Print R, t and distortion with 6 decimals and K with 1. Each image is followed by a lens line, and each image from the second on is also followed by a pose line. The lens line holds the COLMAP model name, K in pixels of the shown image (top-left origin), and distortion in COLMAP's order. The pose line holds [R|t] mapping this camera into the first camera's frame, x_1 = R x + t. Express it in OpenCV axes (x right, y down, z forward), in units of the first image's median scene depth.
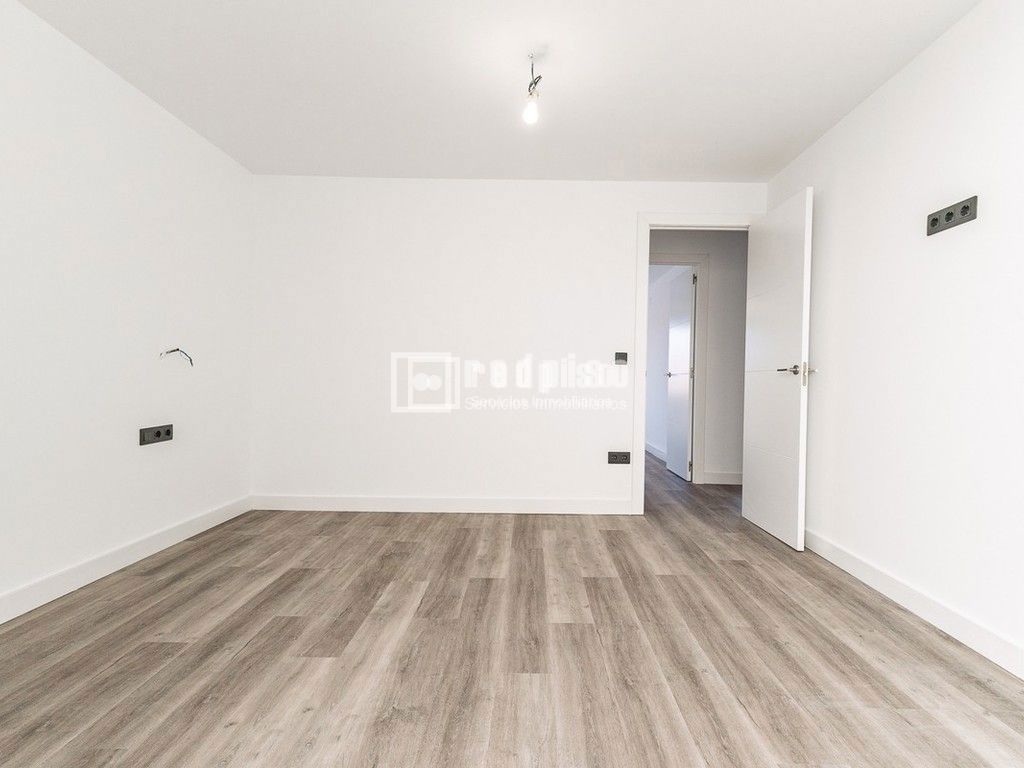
lens RADIAL K [[505.8, 0, 531.9], [0, 505.8, 384.8], [0, 0, 1]] dist [0.010257, -0.000497]
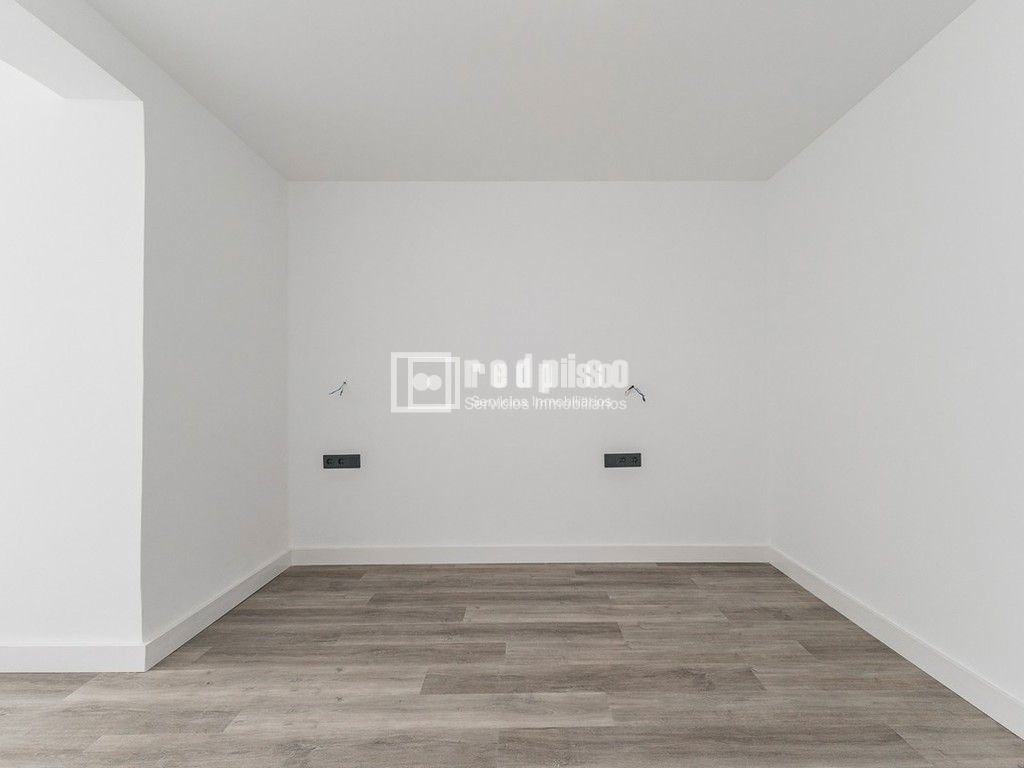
lens RADIAL K [[504.4, 0, 527.4], [0, 504.4, 385.7], [0, 0, 1]] dist [0.013225, -0.000140]
pose [[0.011654, -0.029575, -0.999495, 0.552140], [-0.005189, 0.999547, -0.029637, -0.049285], [0.999919, 0.005532, 0.011495, 0.994296]]
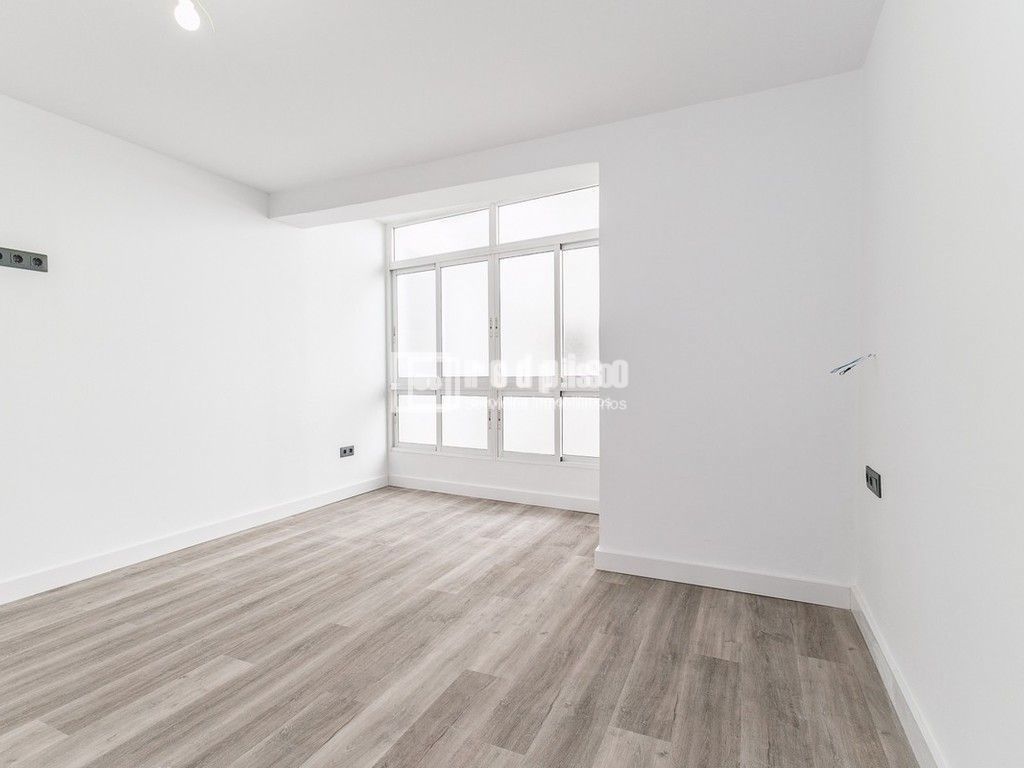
lens RADIAL K [[505.8, 0, 531.9], [0, 505.8, 384.8], [0, 0, 1]] dist [0.010257, -0.000497]
pose [[-0.918464, -0.014751, 0.395230, -0.752360], [-0.003325, 0.999557, 0.029580, -0.066982], [-0.395491, 0.025854, -0.918106, 1.563295]]
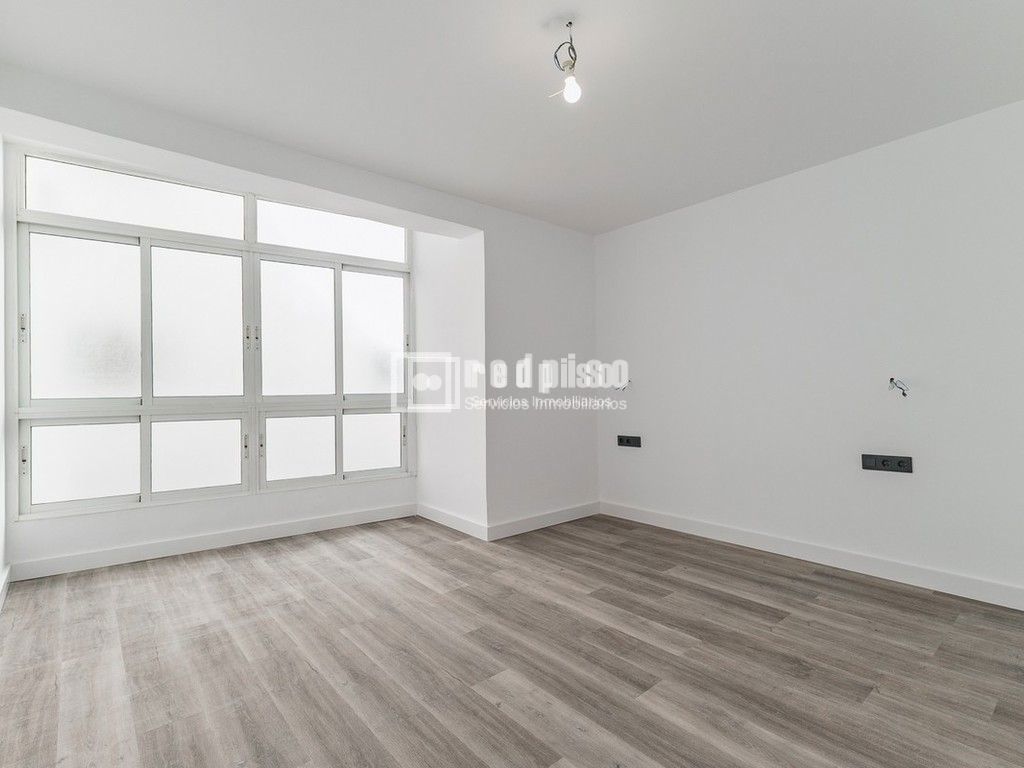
lens RADIAL K [[505.8, 0, 531.9], [0, 505.8, 384.8], [0, 0, 1]] dist [0.010257, -0.000497]
pose [[-0.747626, -0.011893, -0.664013, 0.620693], [-0.004519, 0.999908, -0.012821, -0.057045], [0.664104, -0.006585, -0.747611, 1.675073]]
